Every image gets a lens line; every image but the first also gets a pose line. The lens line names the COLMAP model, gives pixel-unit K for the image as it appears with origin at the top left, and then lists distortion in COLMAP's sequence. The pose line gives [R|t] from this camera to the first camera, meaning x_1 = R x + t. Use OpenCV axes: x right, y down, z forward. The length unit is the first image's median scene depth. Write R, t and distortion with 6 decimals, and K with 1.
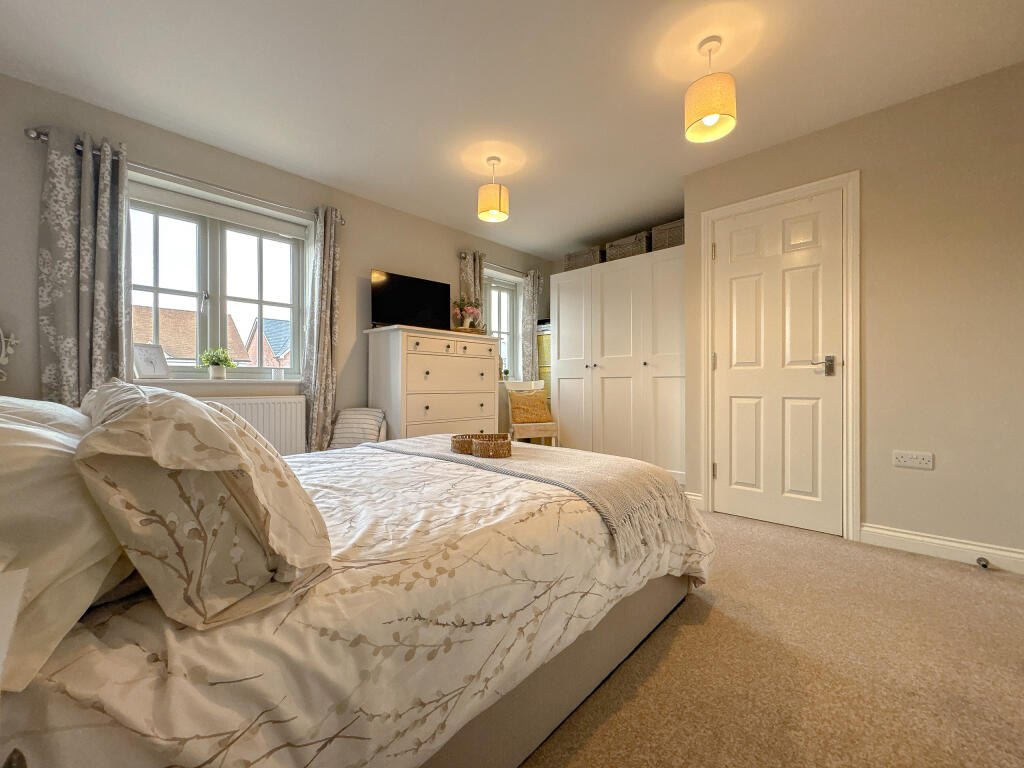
lens RADIAL K [[411.7, 0, 514.7], [0, 411.7, 382.0], [0, 0, 1]] dist [-0.003104, -0.000041]
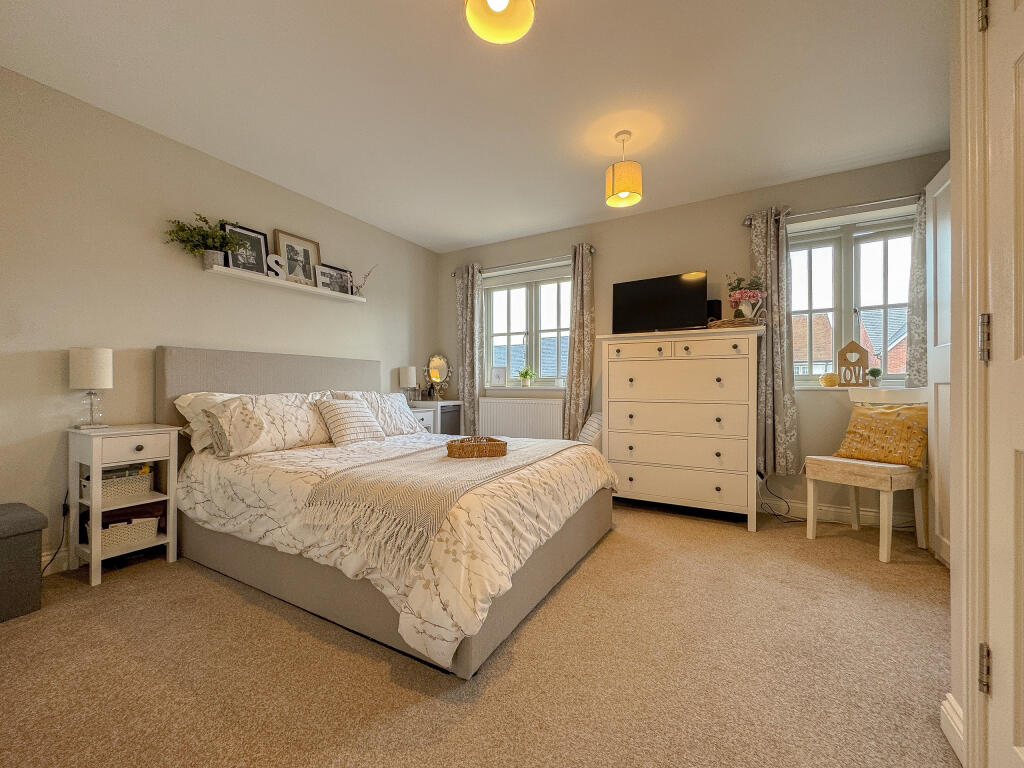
lens RADIAL K [[411.7, 0, 511.9], [0, 411.7, 388.2], [0, 0, 1]] dist [-0.003104, -0.000041]
pose [[0.238838, 0.002280, -0.971057, 0.682275], [0.000437, 0.999997, 0.002455, -0.005320], [0.971059, -0.001011, 0.238836, 0.533360]]
